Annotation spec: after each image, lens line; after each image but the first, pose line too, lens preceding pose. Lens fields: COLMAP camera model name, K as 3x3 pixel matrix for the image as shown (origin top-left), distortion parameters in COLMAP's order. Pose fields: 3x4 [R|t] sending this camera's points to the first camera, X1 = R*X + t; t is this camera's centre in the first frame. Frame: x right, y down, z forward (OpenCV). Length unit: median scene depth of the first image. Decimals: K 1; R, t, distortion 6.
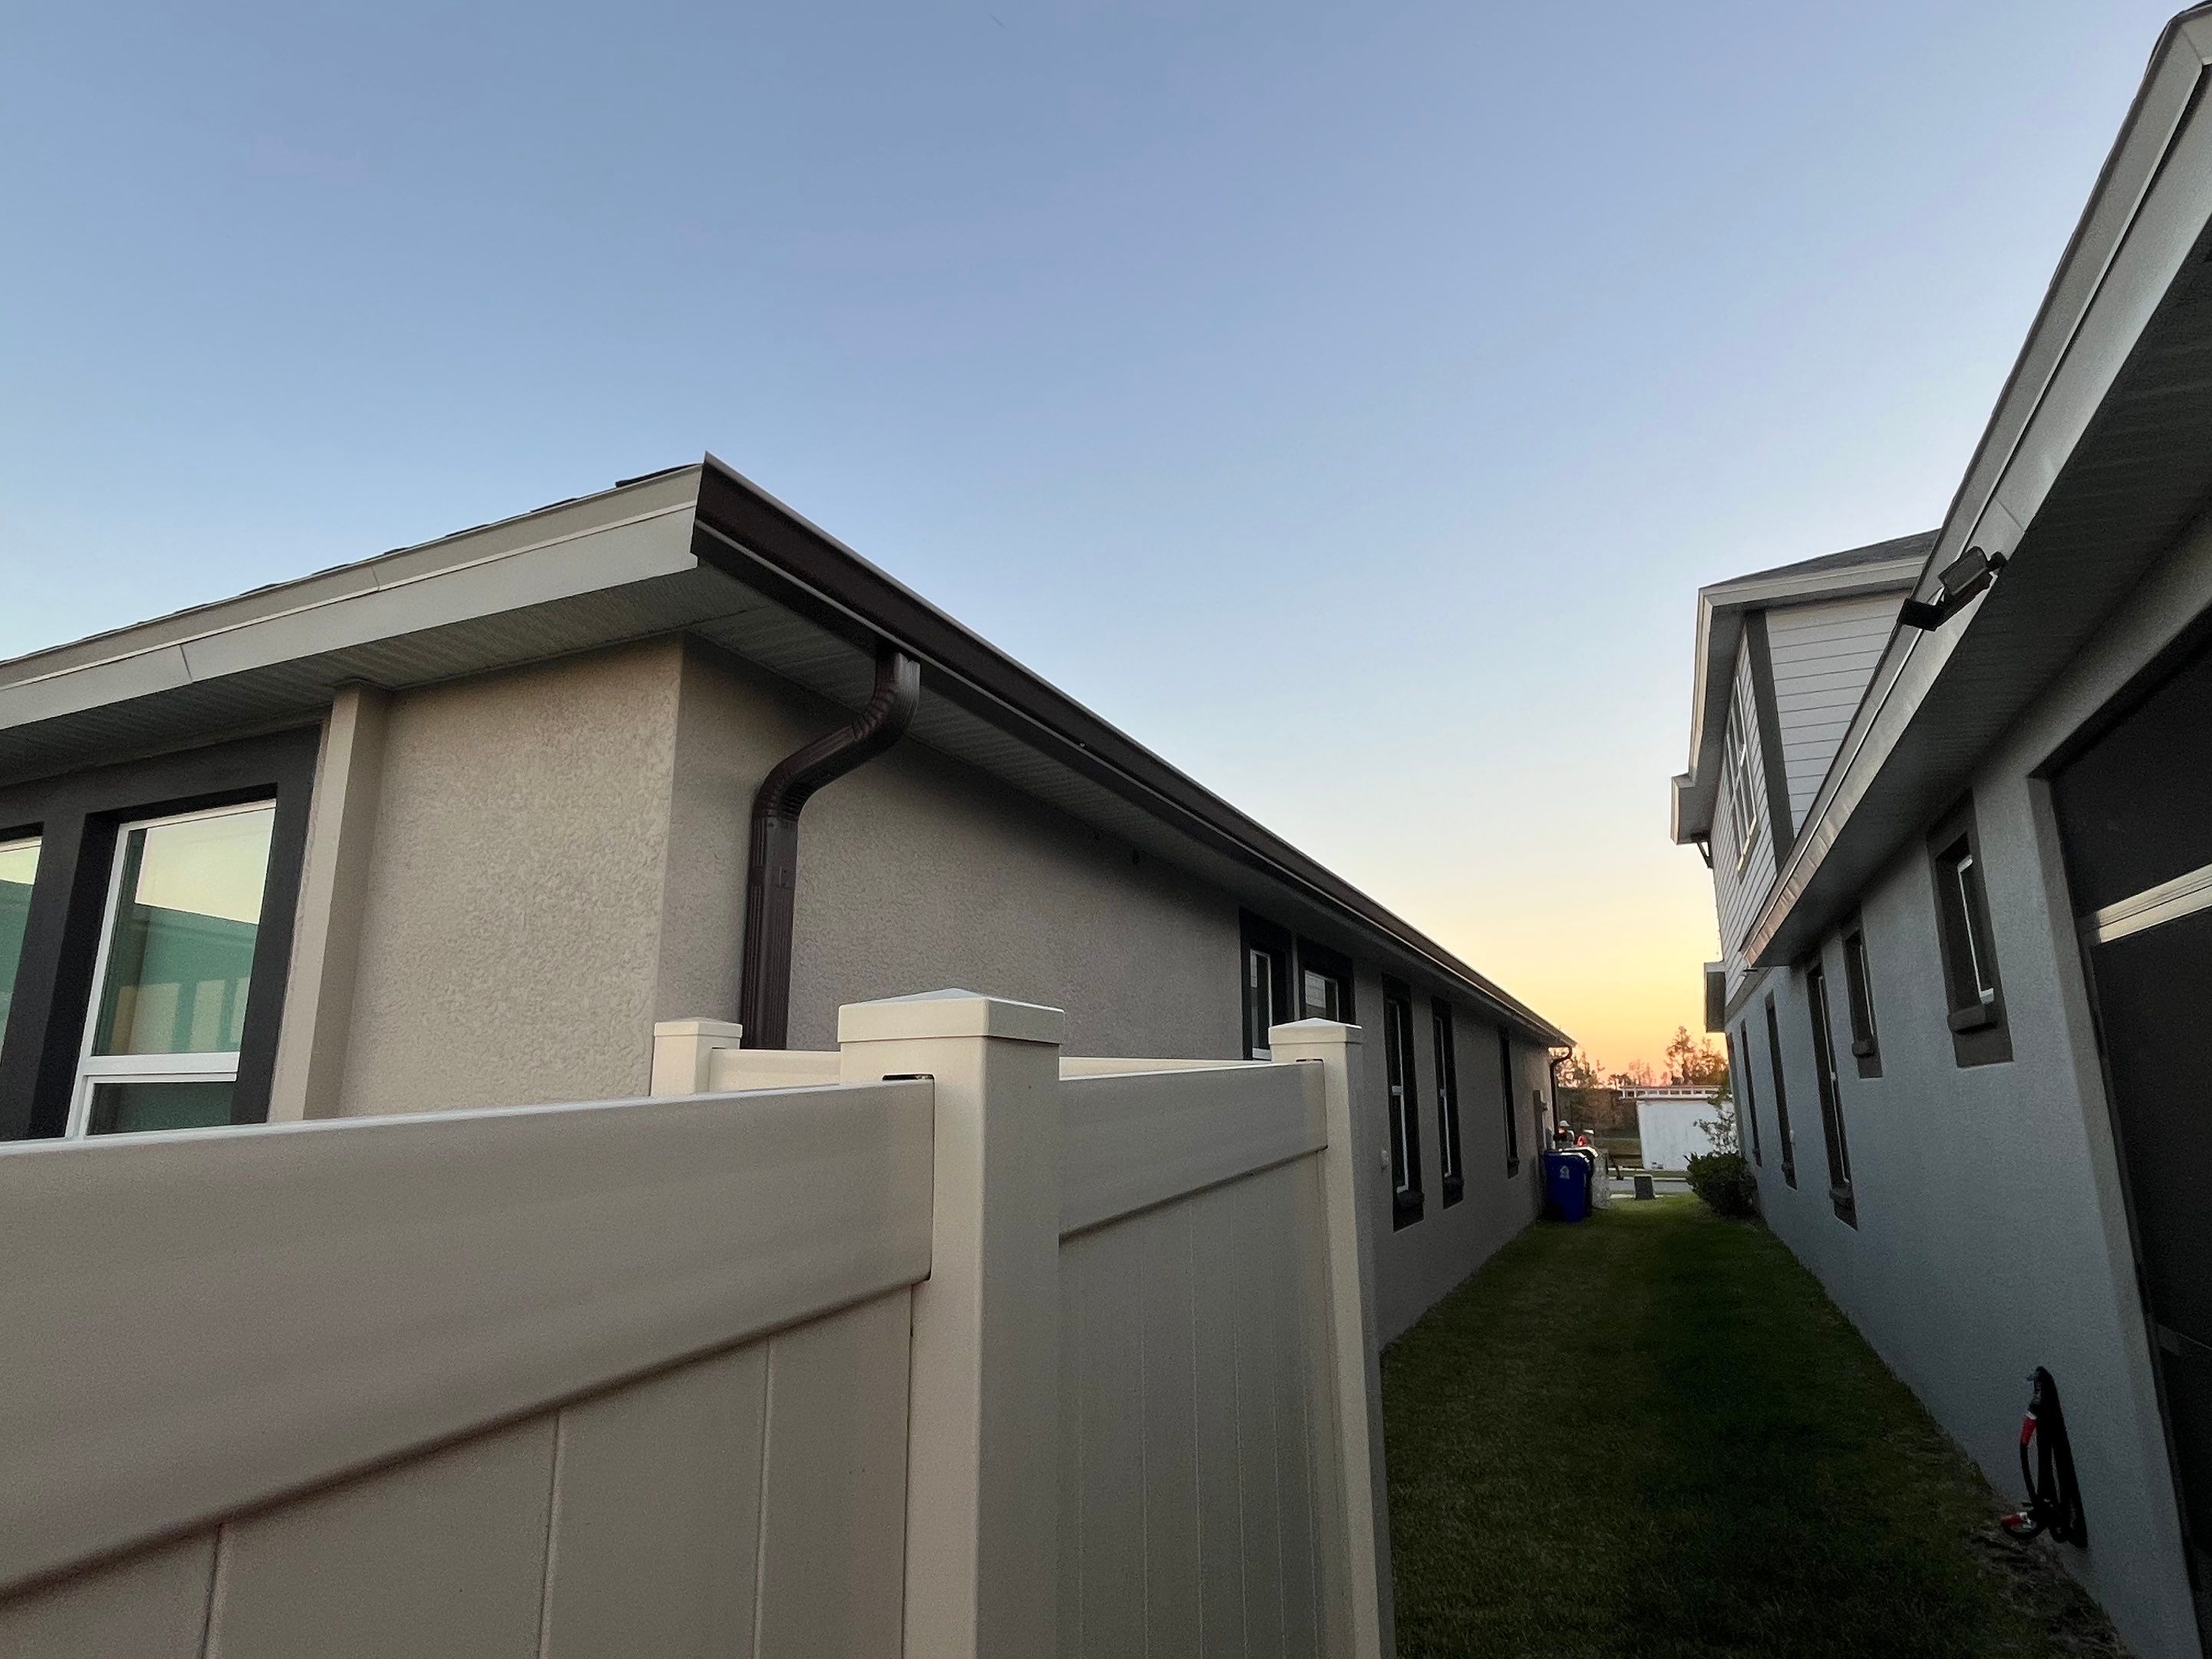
lens RADIAL K [[1202.3, 0, 1104.4], [0, 1202.3, 832.5], [0, 0, 1]] dist [-0.012998, -0.000410]
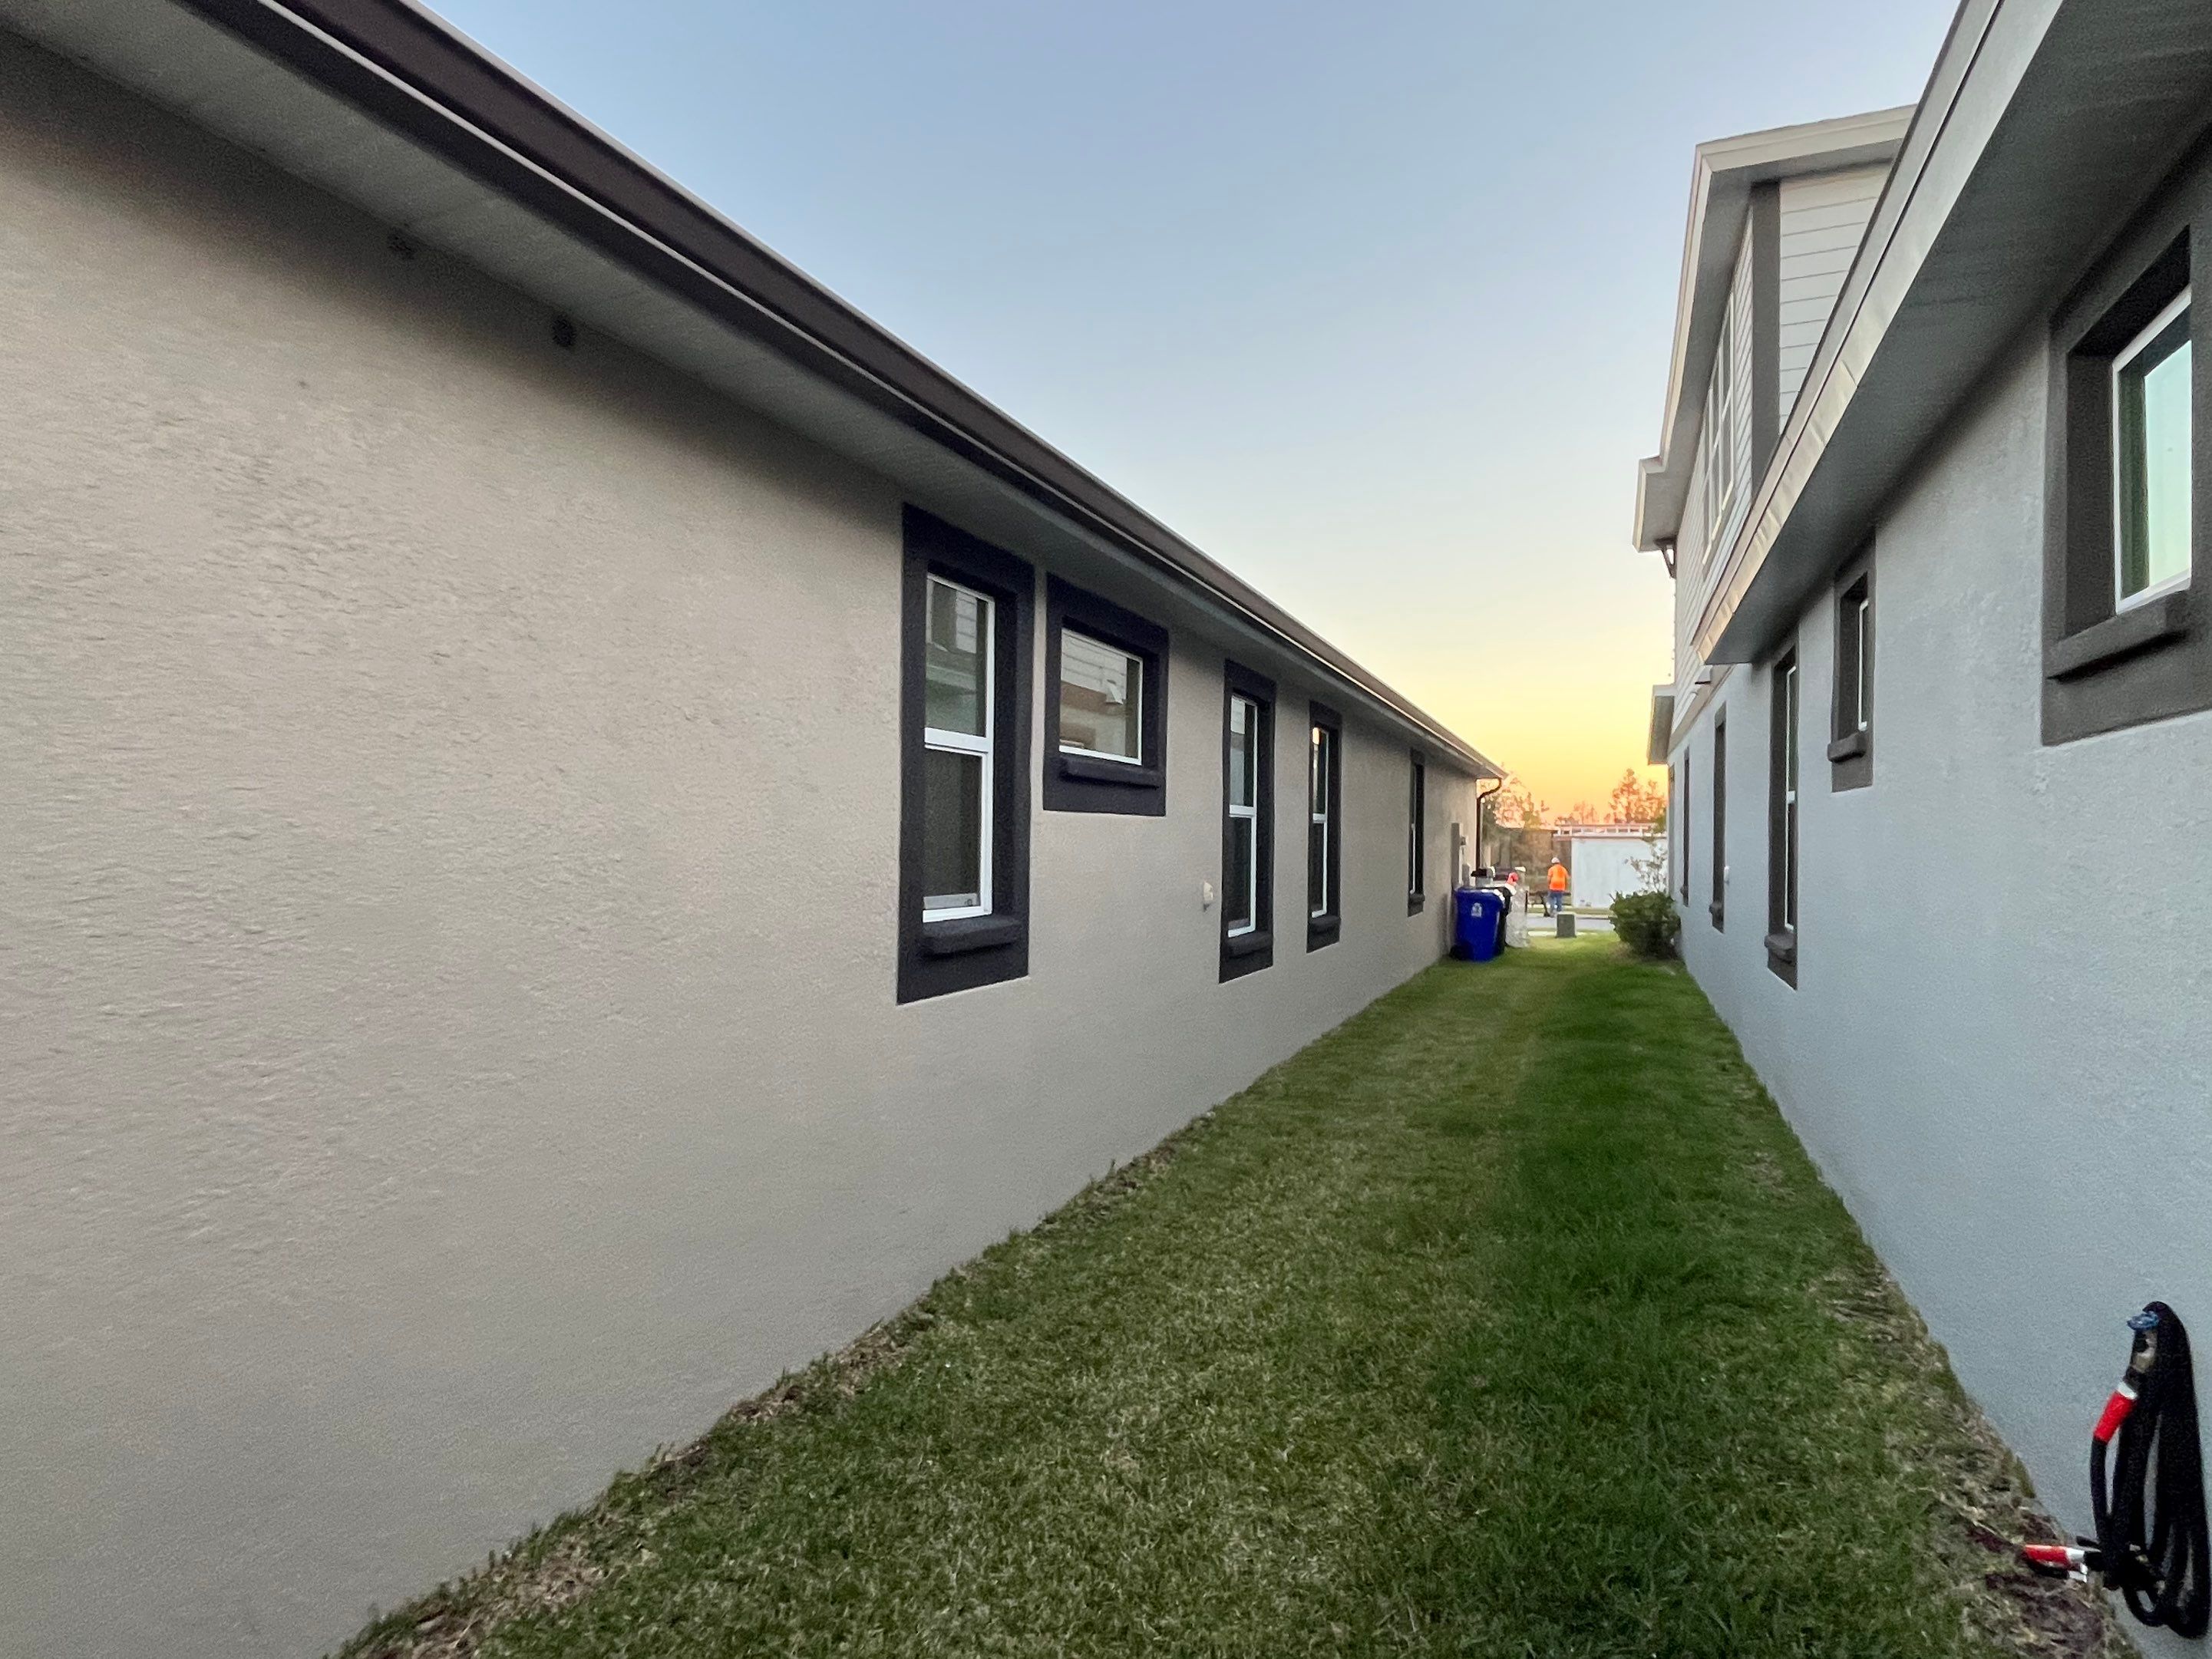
lens RADIAL K [[1202.3, 0, 1103.6], [0, 1202.3, 846.9], [0, 0, 1]] dist [-0.012998, -0.000410]
pose [[0.999498, 0.007774, 0.030709, 0.268753], [-0.014504, 0.974143, 0.225466, 0.127399], [-0.028162, -0.225798, 0.973767, 0.474622]]
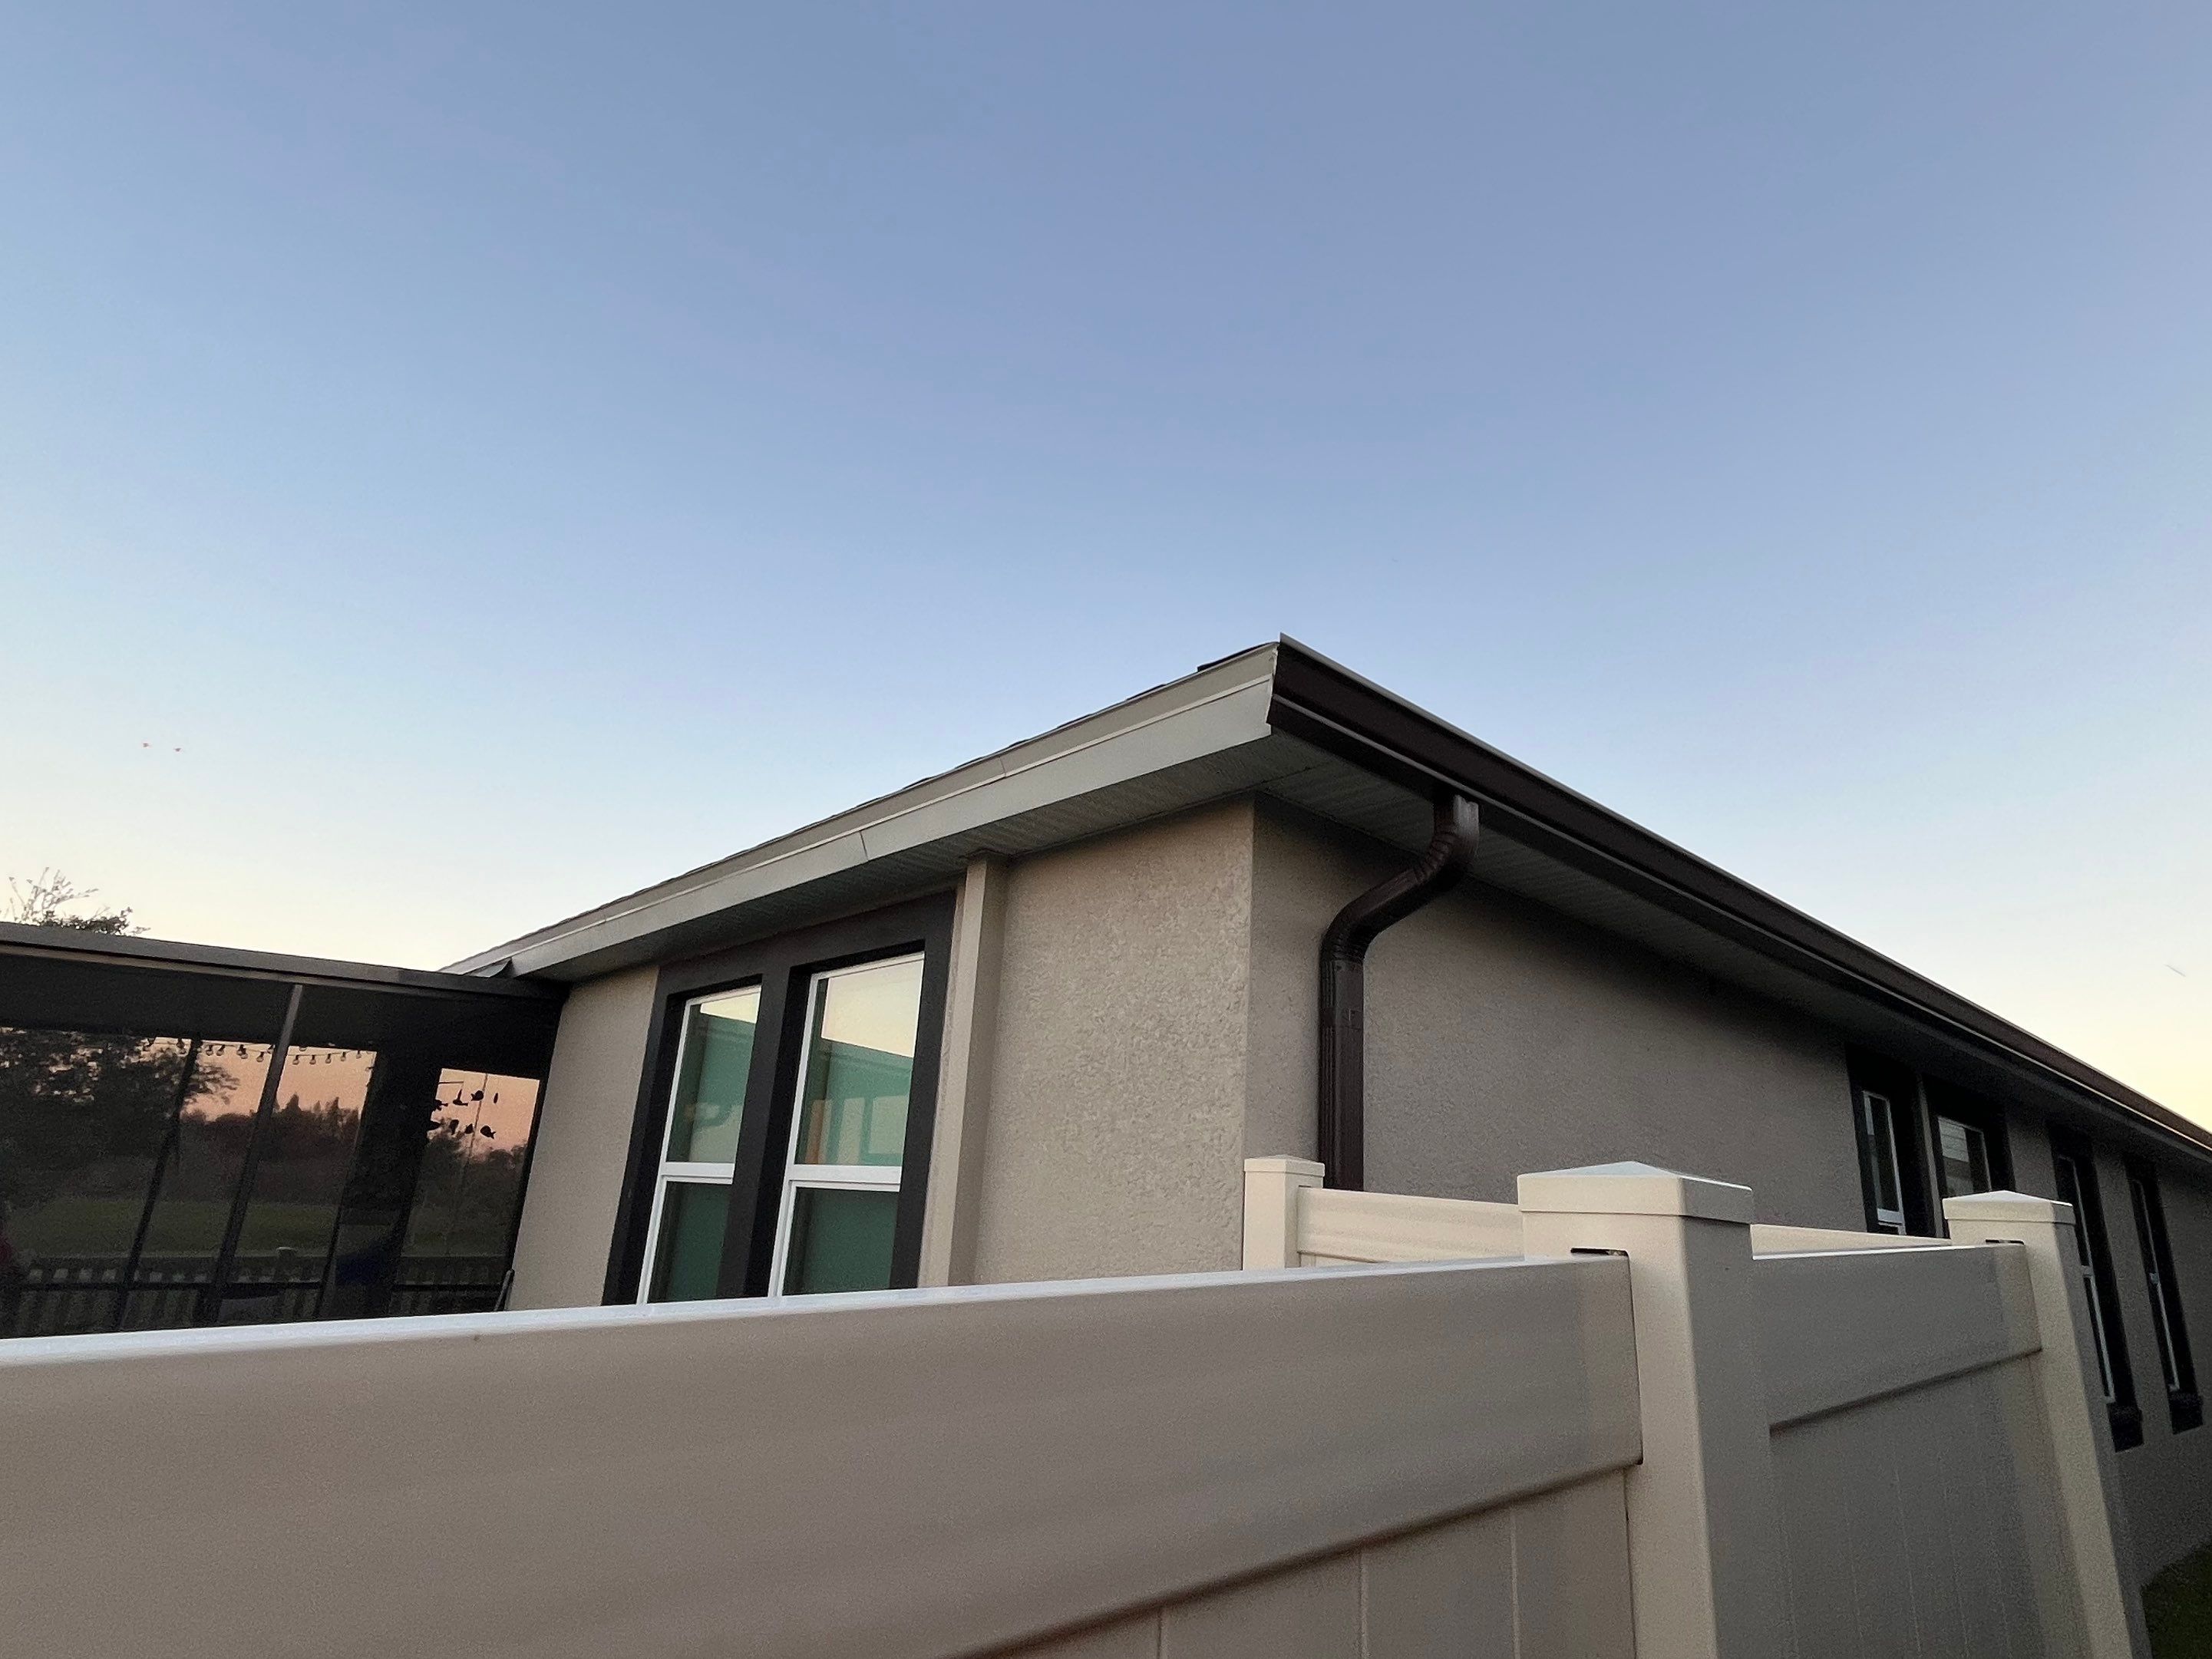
lens RADIAL K [[1202.3, 0, 1099.8], [0, 1202.3, 823.5], [0, 0, 1]] dist [-0.012998, -0.000410]
pose [[0.911096, -0.067818, -0.406577, -0.023051], [0.022815, 0.993157, -0.114535, -0.010558], [0.411562, 0.095077, 0.906409, -0.027131]]
